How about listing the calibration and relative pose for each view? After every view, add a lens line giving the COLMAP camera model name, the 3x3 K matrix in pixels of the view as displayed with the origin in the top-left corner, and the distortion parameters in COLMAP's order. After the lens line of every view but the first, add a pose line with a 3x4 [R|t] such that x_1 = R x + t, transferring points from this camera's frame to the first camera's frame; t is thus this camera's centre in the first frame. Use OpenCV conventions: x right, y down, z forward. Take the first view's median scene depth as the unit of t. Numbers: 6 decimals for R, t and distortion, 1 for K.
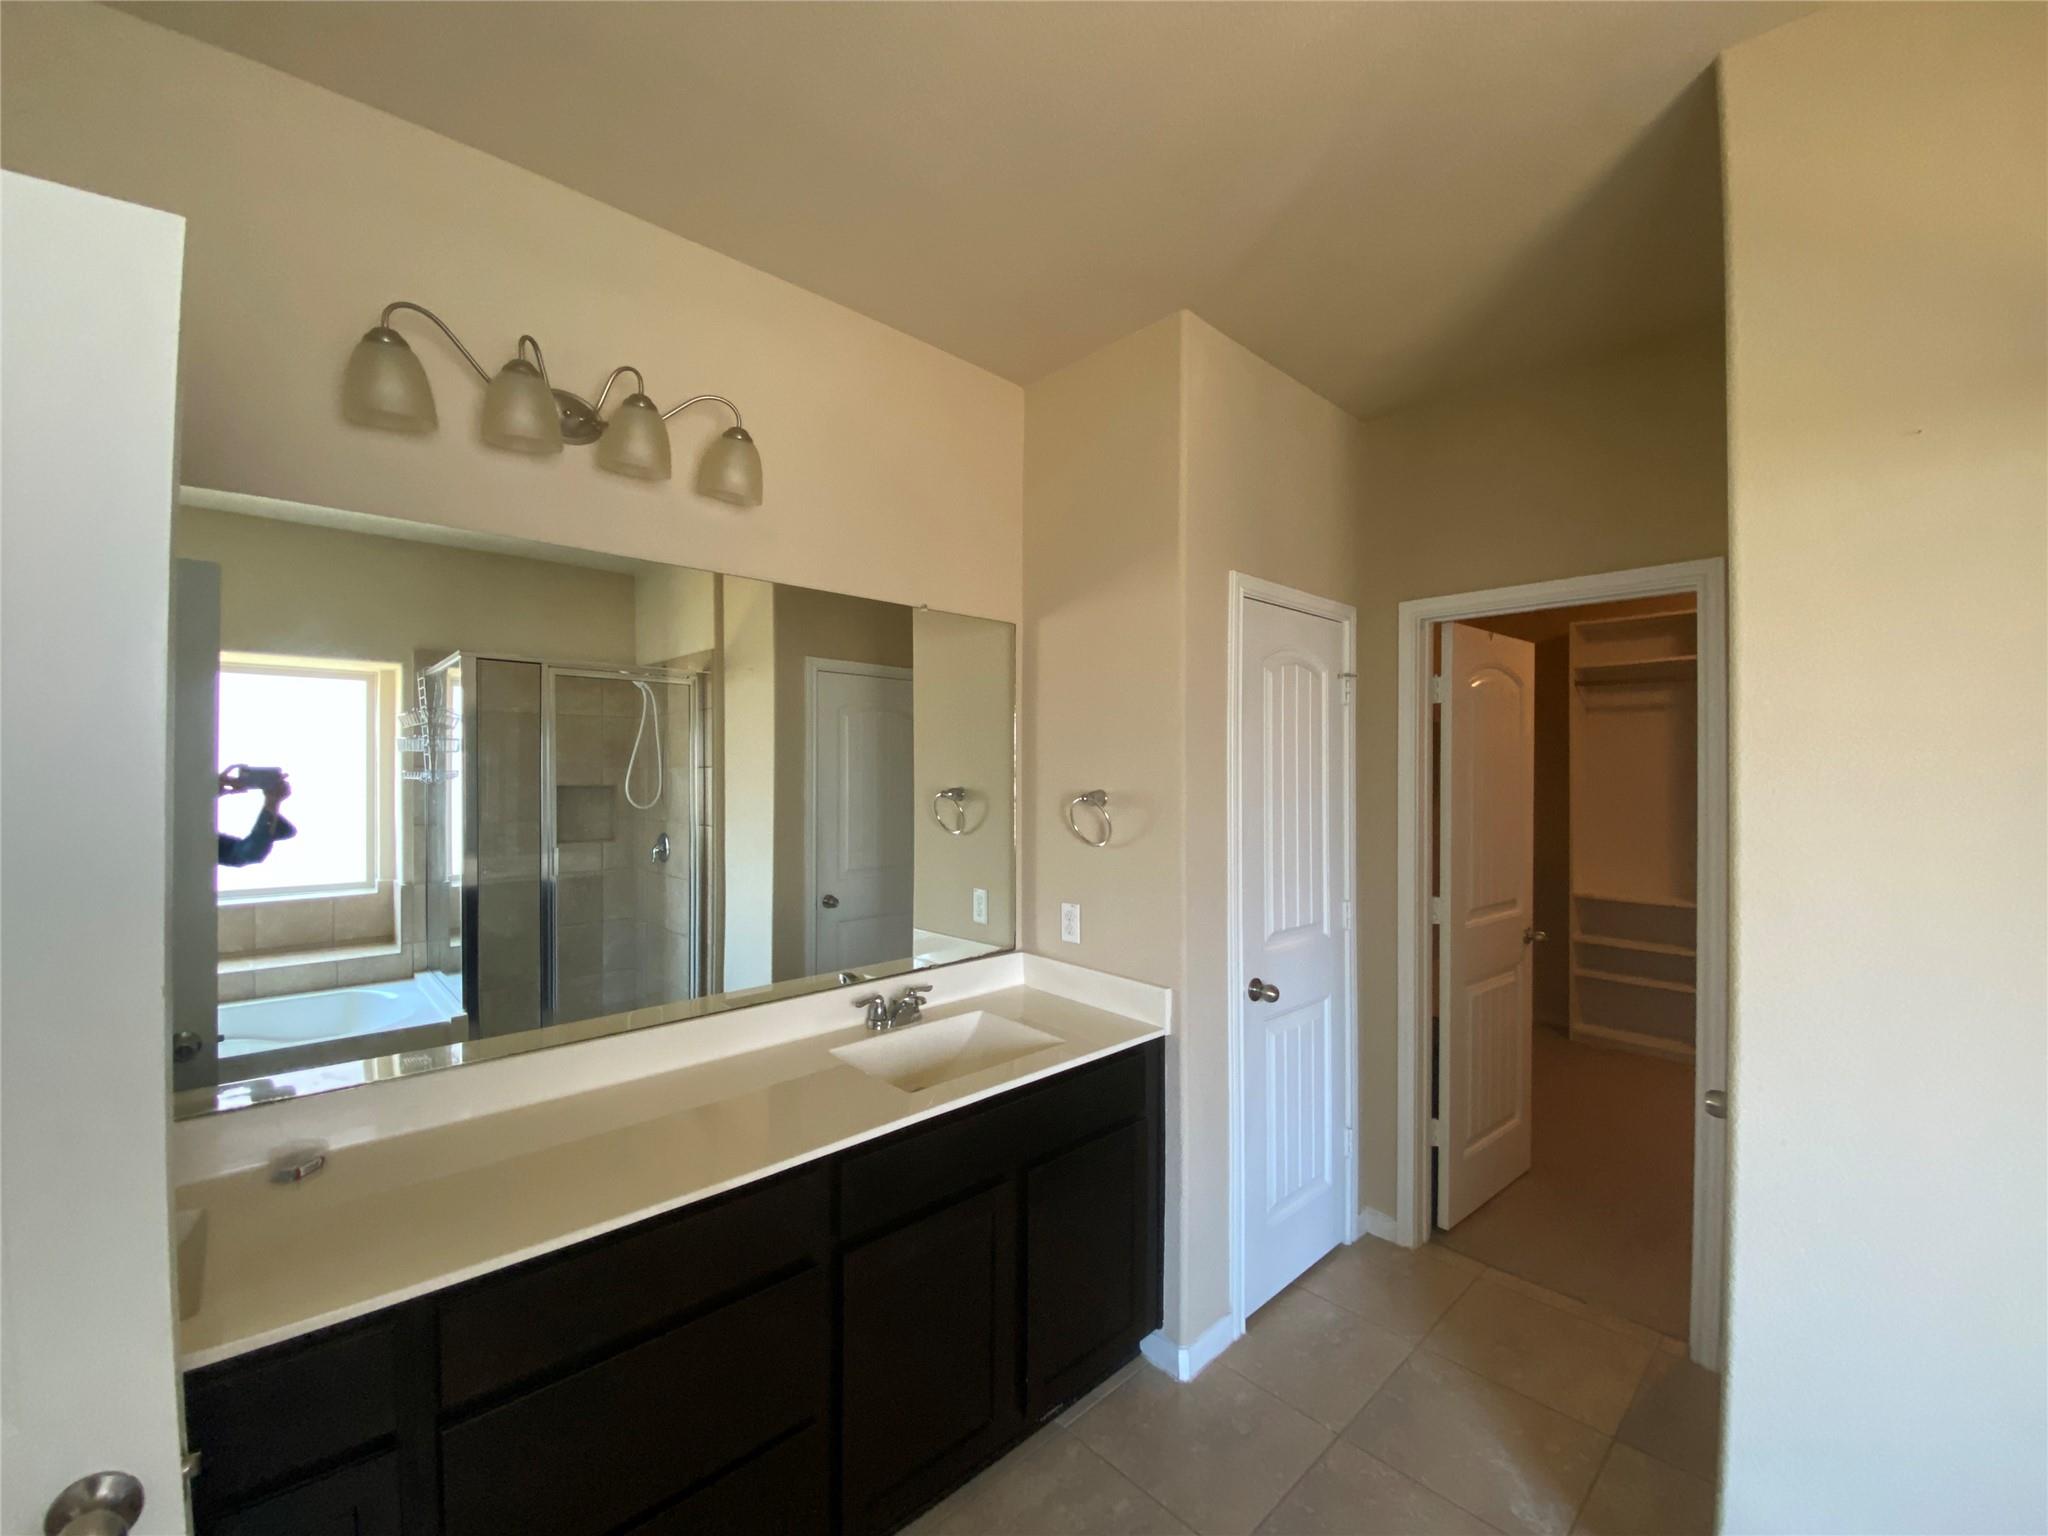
lens RADIAL K [[834.0, 0, 1024.0], [0, 834.0, 768.0], [0, 0, 1]] dist [0.043128, -0.031503]
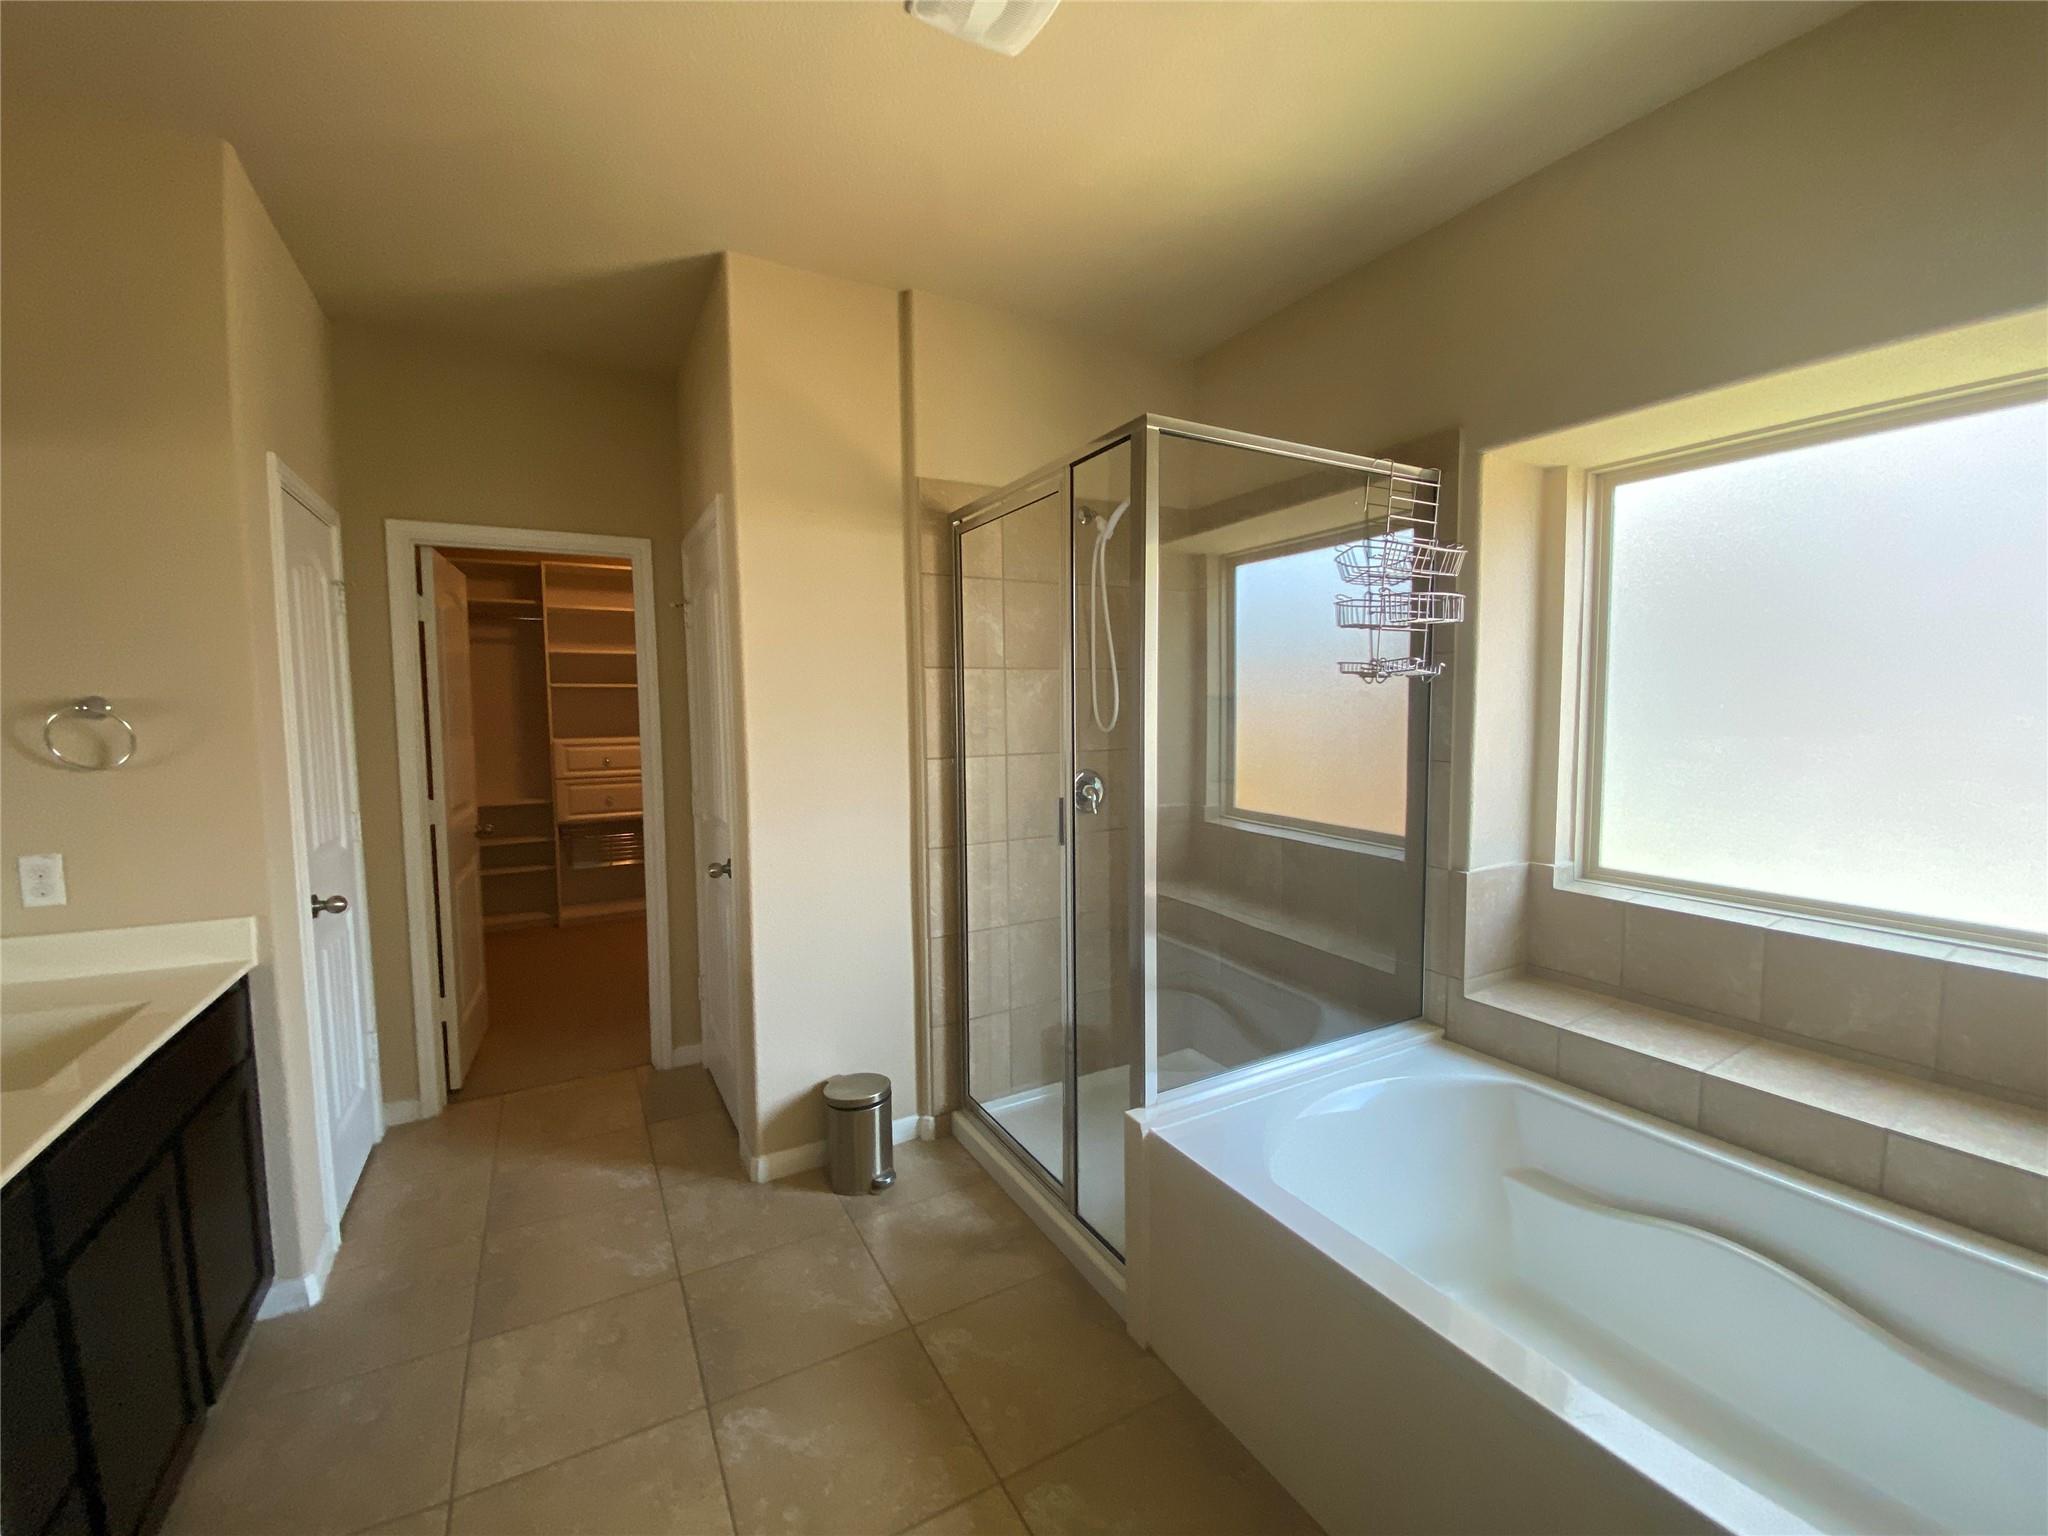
lens RADIAL K [[834.0, 0, 1024.0], [0, 834.0, 768.0], [0, 0, 1]] dist [0.043128, -0.031503]
pose [[0.235510, -0.076408, 0.968864, -0.442325], [0.011682, 0.997055, 0.075792, 0.042110], [-0.971802, -0.006531, 0.235709, -0.008480]]
